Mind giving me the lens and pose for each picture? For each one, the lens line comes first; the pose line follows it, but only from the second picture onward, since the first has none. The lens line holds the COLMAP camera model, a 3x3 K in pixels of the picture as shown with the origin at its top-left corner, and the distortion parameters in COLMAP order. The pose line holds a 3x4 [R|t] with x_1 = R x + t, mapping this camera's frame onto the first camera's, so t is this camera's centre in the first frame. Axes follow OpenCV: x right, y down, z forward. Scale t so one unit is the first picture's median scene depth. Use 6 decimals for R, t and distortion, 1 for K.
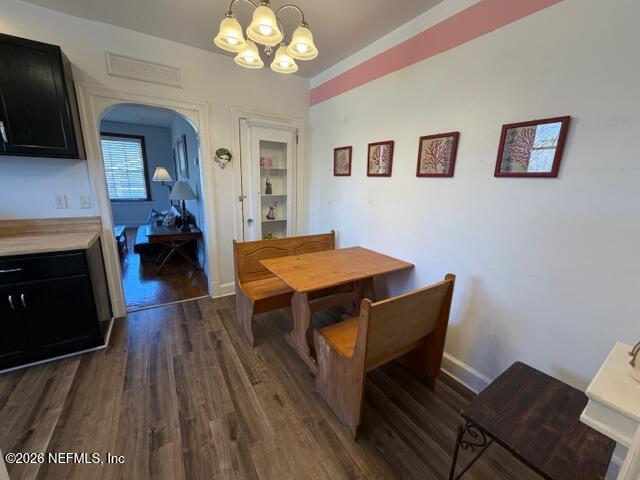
lens RADIAL K [[255.6, 0, 320.0], [0, 255.6, 240.0], [0, 0, 1]] dist [0.000015, -0.000217]
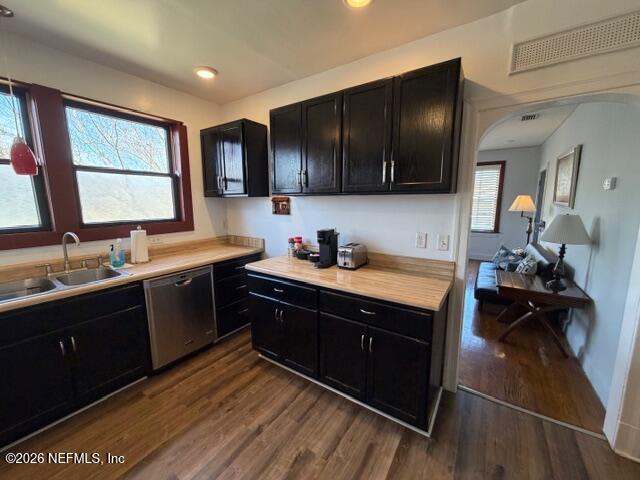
lens RADIAL K [[255.6, 0, 320.0], [0, 255.6, 240.0], [0, 0, 1]] dist [0.000015, -0.000217]
pose [[0.403135, 0.102921, -0.909334, -0.321656], [-0.194025, 0.980679, 0.024979, -0.099851], [0.894336, 0.166364, 0.415316, 0.287382]]
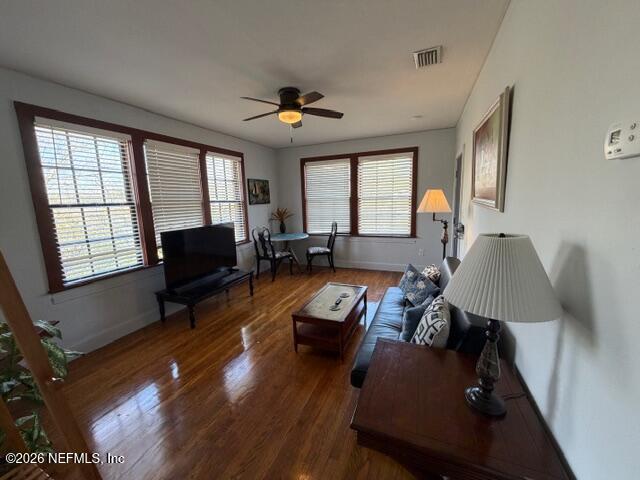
lens RADIAL K [[255.6, 0, 320.0], [0, 255.6, 240.0], [0, 0, 1]] dist [0.000015, -0.000217]
pose [[0.573752, 0.077003, -0.815401, -0.708268], [-0.139804, 0.990167, -0.004864, -0.319472], [0.807009, 0.116787, 0.578876, 1.143941]]
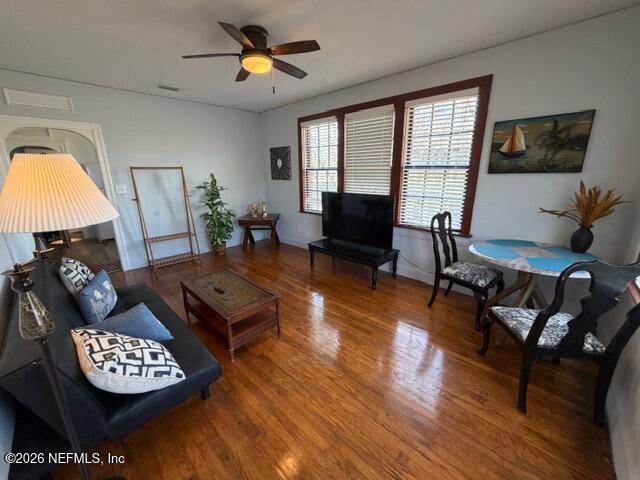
lens RADIAL K [[255.6, 0, 320.0], [0, 255.6, 240.0], [0, 0, 1]] dist [0.000015, -0.000217]
pose [[-0.971123, 0.039116, -0.235350, -1.752687], [-0.075630, 0.885118, 0.459179, -0.735131], [0.226274, 0.463719, -0.856601, 2.799279]]
